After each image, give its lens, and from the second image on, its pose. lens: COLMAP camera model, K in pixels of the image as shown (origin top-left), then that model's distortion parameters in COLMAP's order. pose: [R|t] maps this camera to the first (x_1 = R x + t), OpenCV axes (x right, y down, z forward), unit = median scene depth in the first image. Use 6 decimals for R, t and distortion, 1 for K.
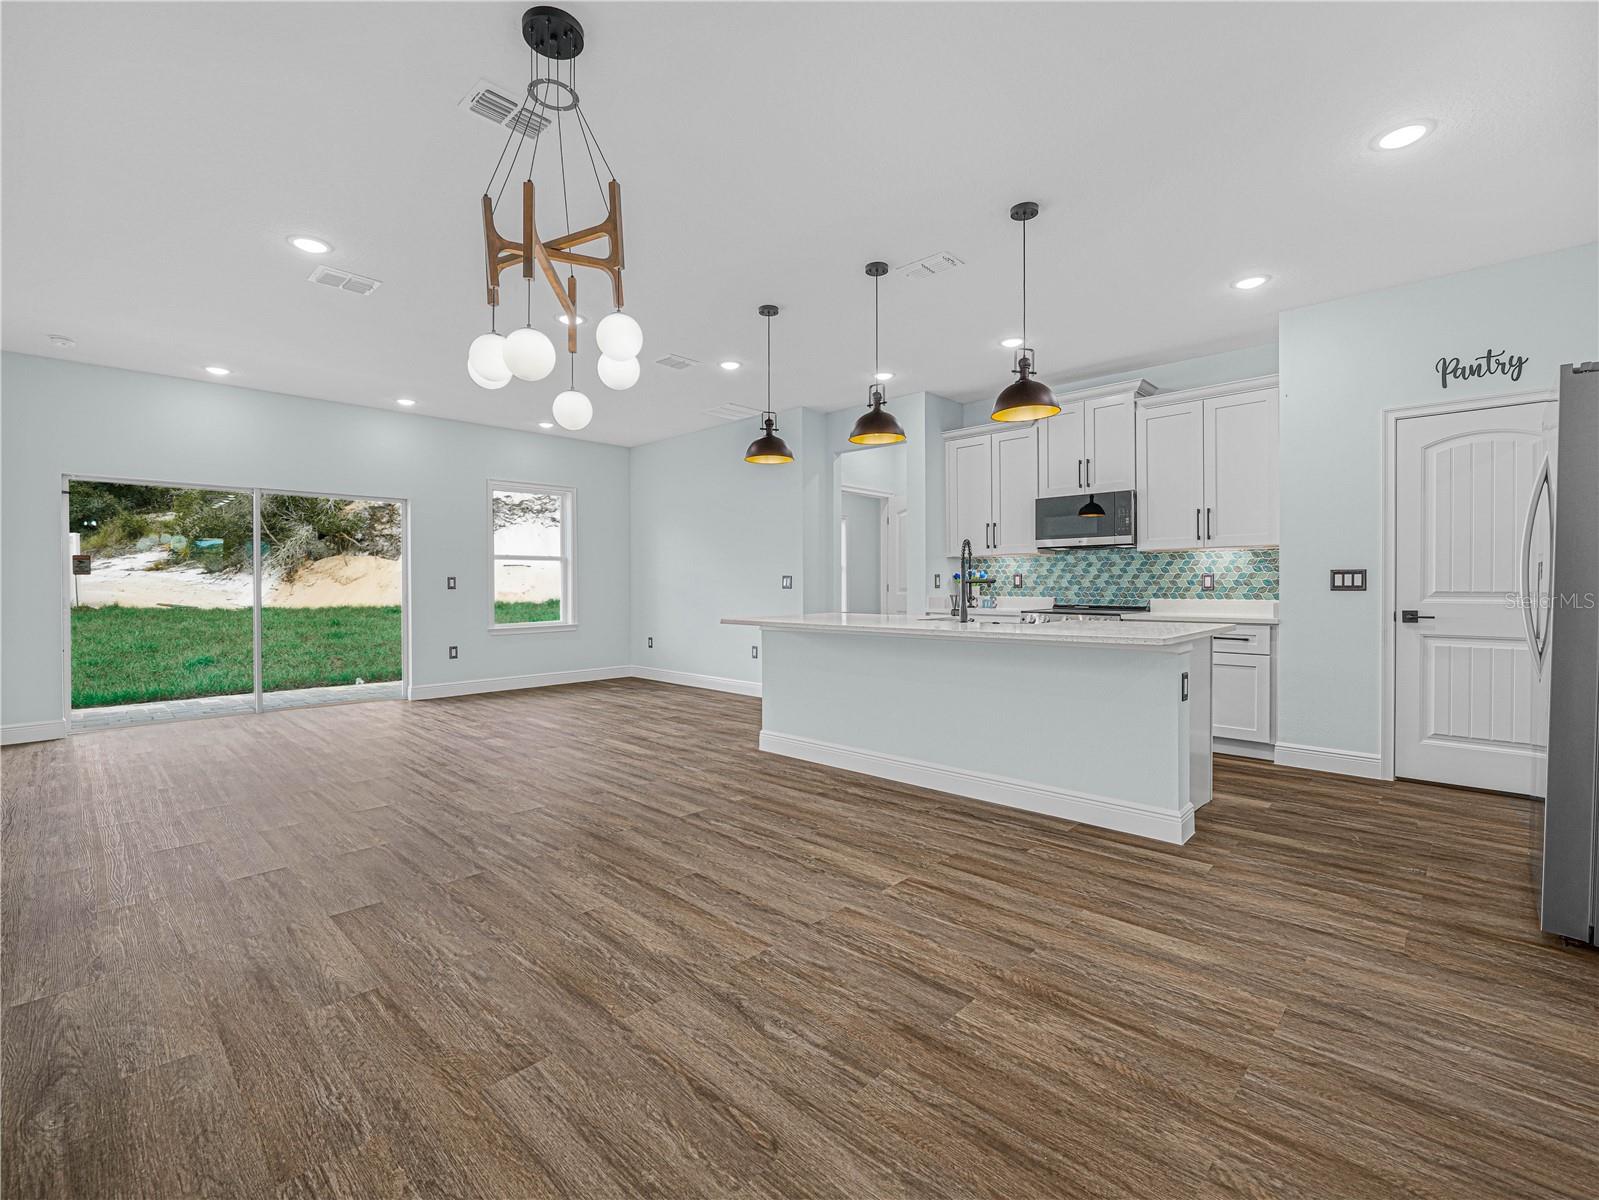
lens RADIAL K [[734.7, 0, 795.3], [0, 734.7, 593.4], [0, 0, 1]] dist [-0.000537, -0.000129]
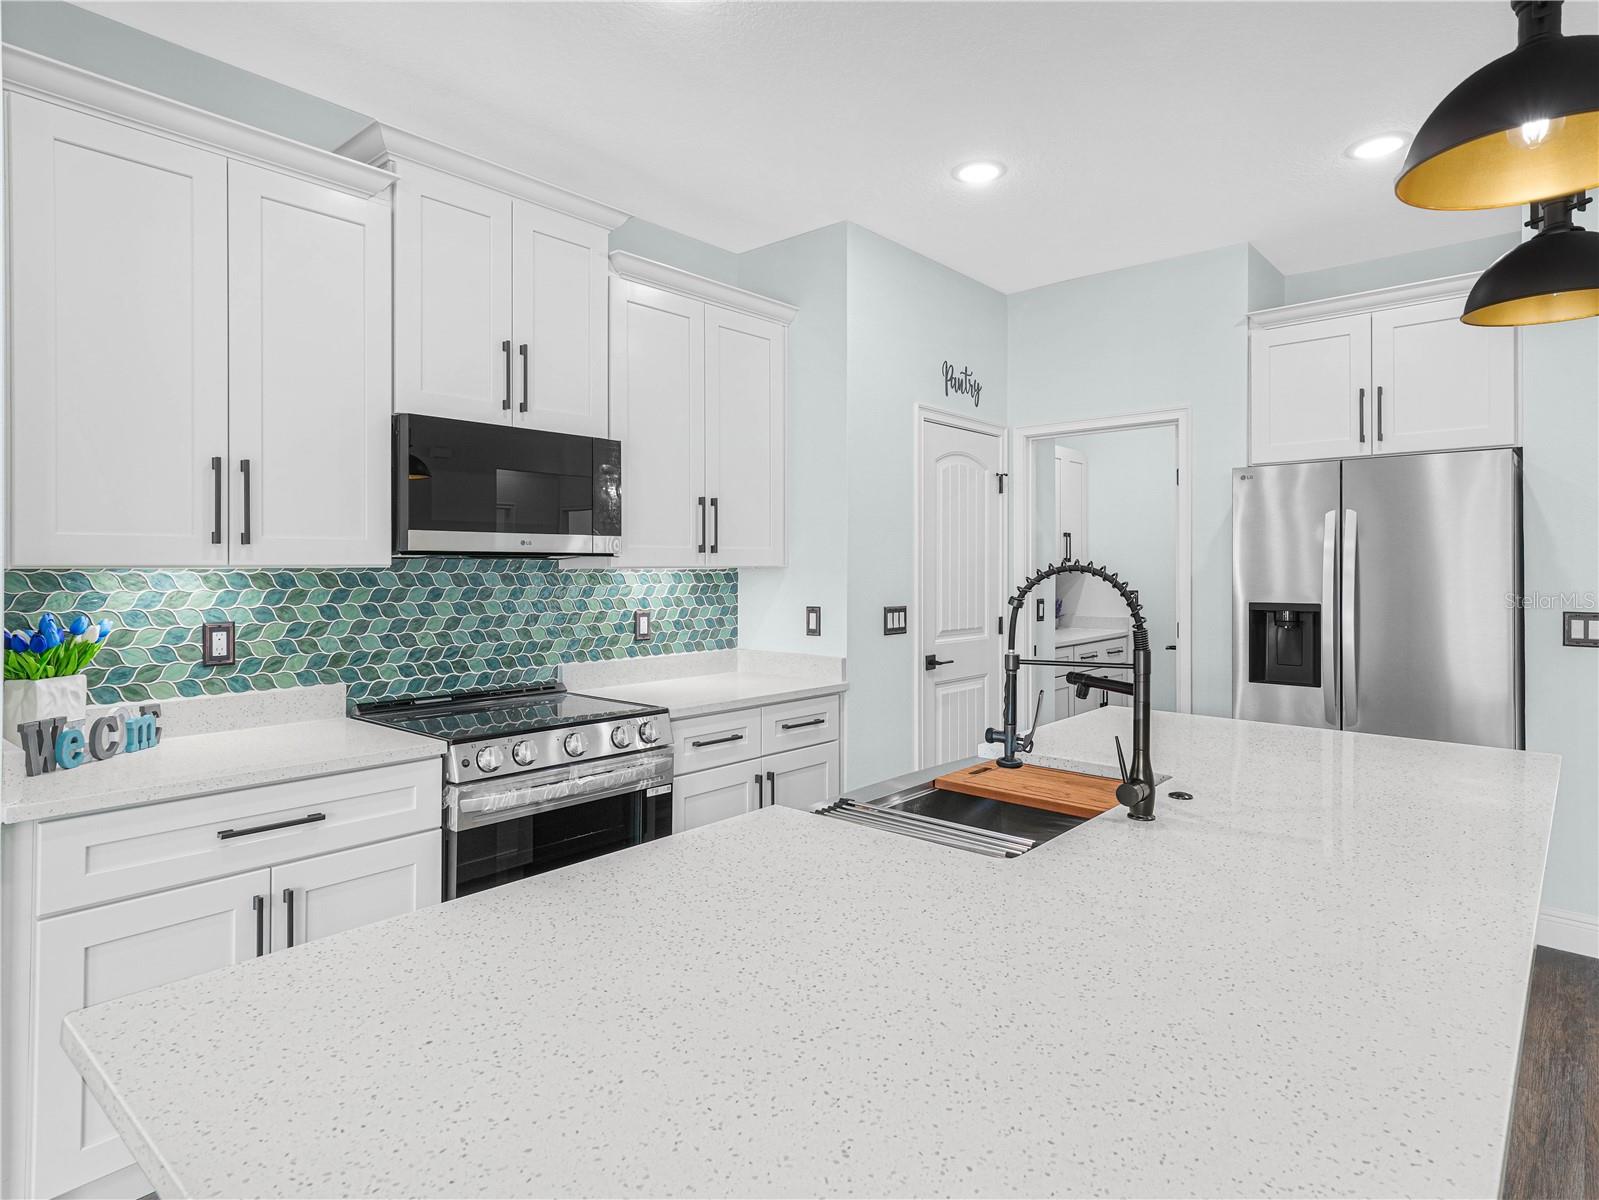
lens RADIAL K [[904.1, 0, 807.6], [0, 904.1, 567.7], [0, 0, 1]] dist [0.008834, 0.001748]
pose [[-0.060484, 0.004895, 0.998157, -0.126483], [0.011564, 0.999924, -0.004203, -0.054135], [-0.998102, 0.011289, -0.060536, 0.902835]]
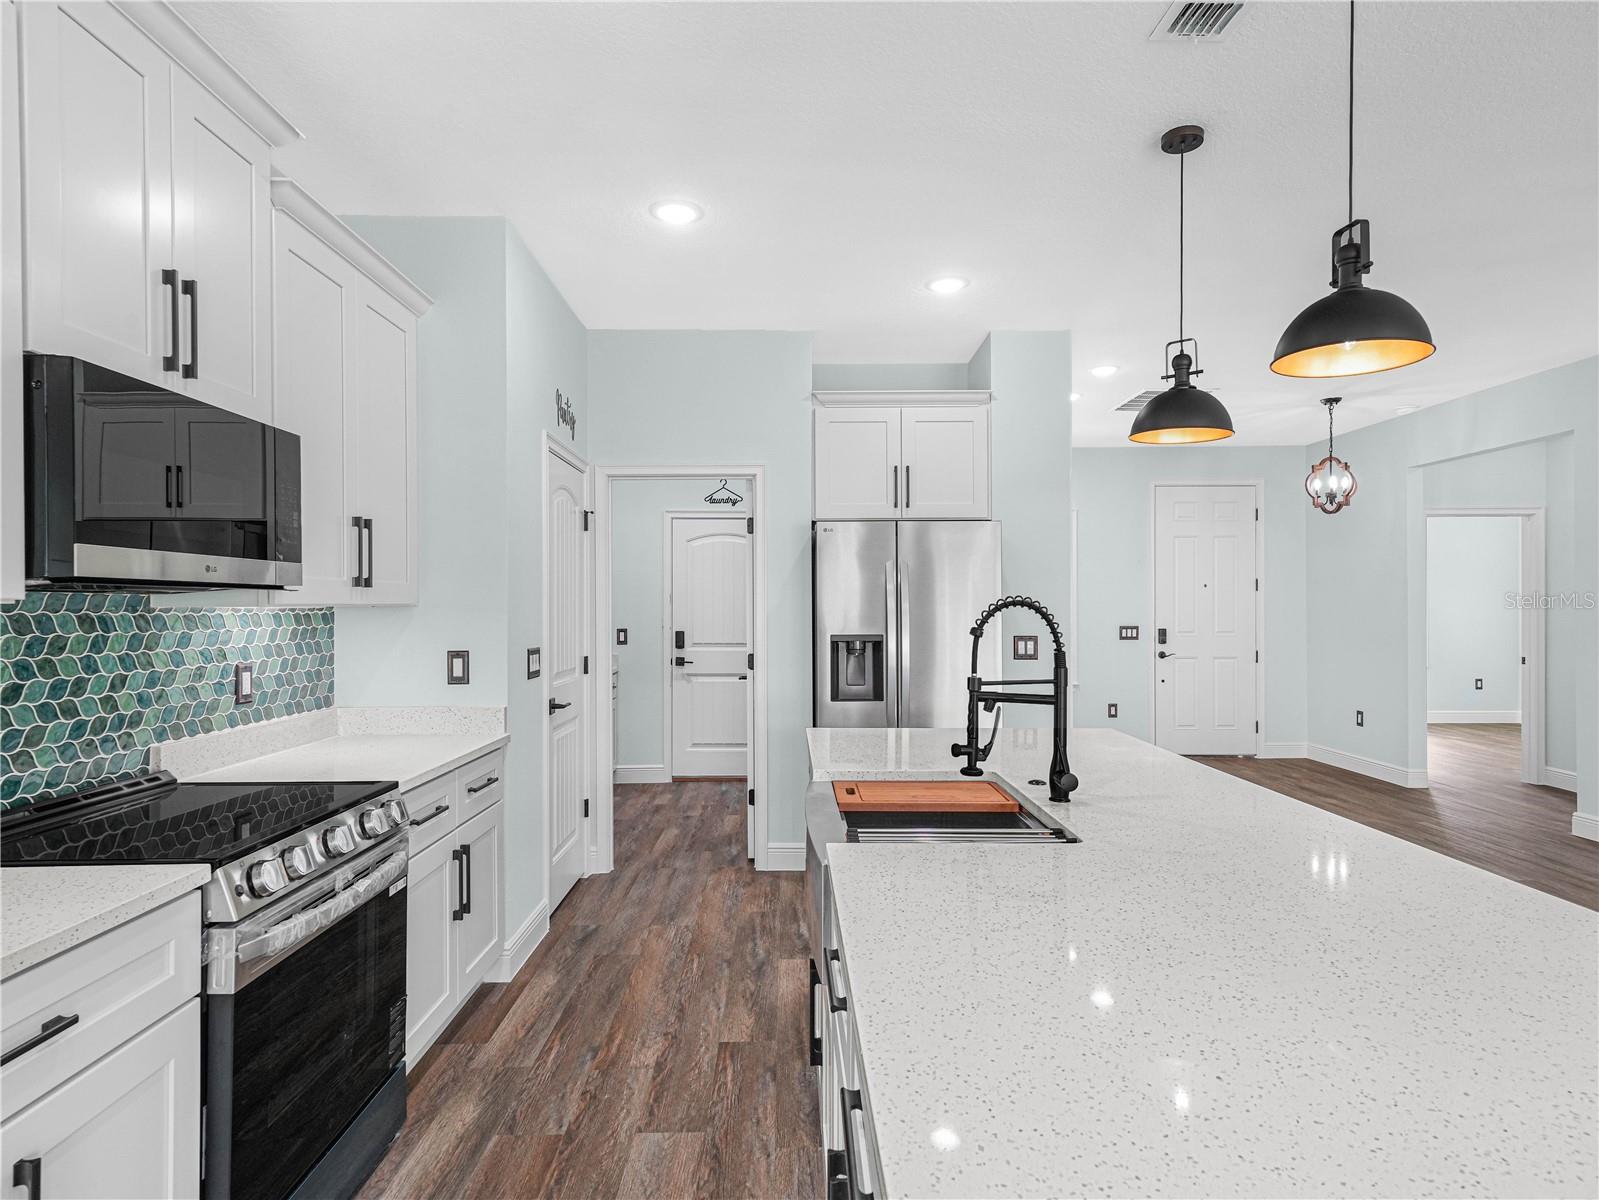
lens RADIAL K [[904.1, 0, 809.1], [0, 904.1, 613.1], [0, 0, 1]] dist [0.008834, 0.001748]
pose [[-0.713737, 0.002649, 0.700409, -0.021804], [0.013752, 0.999853, 0.010232, -0.055240], [-0.700279, 0.016935, -0.713669, 1.124036]]
